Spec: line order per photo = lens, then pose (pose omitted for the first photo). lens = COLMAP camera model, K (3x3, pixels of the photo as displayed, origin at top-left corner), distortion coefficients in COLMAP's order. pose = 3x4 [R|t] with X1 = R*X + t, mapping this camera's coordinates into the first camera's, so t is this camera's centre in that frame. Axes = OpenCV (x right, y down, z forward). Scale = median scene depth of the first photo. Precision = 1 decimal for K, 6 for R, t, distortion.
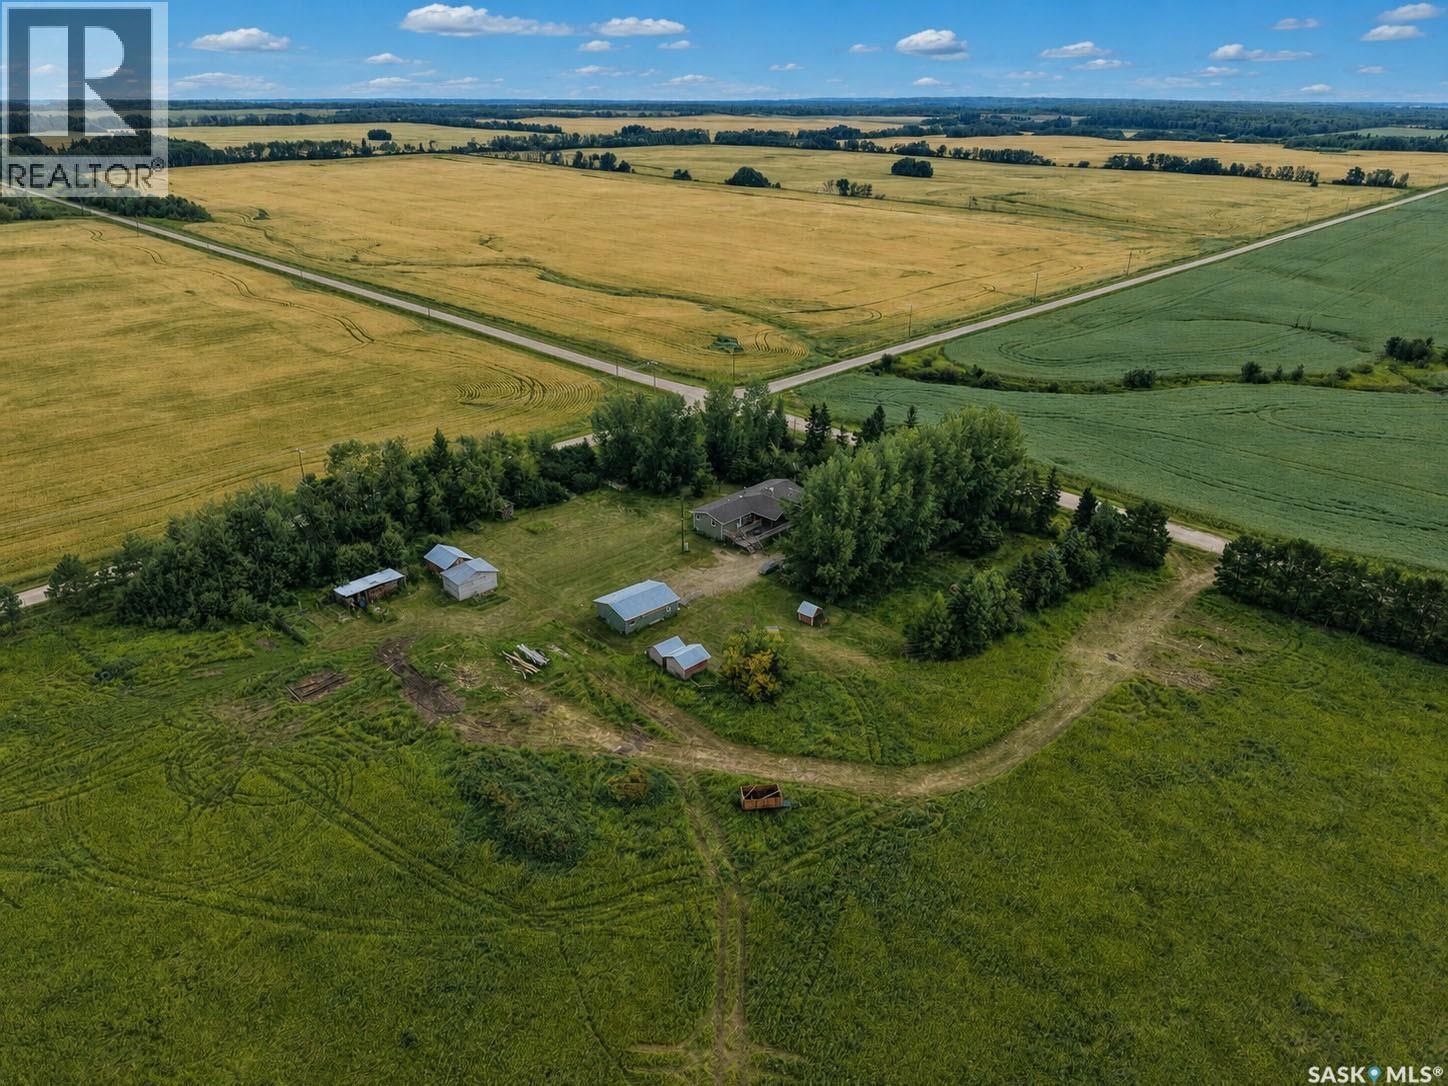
lens RADIAL K [[967.9, 0, 731.8], [0, 967.9, 540.1], [0, 0, 1]] dist [0.003101, -0.013071]
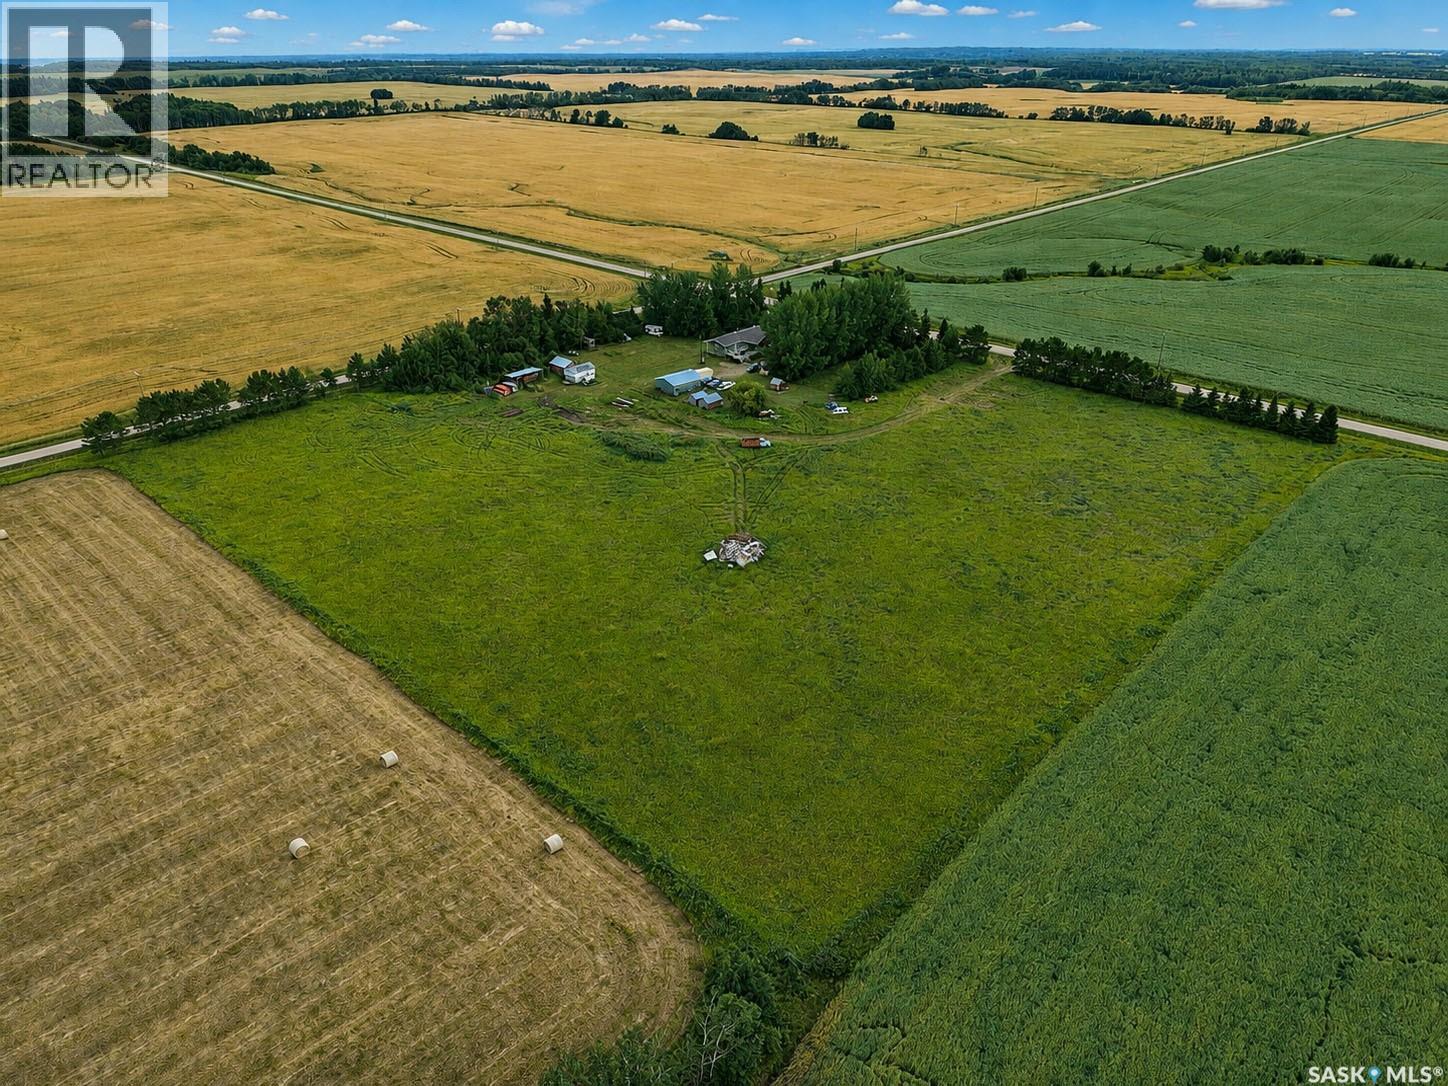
lens RADIAL K [[967.9, 0, 724.5], [0, 967.9, 547.3], [0, 0, 1]] dist [0.003101, -0.013071]
pose [[0.999848, -0.014424, 0.009797, -0.030920], [0.013939, 0.998755, 0.047895, 0.241961], [-0.010475, -0.047751, 0.998804, -0.651860]]
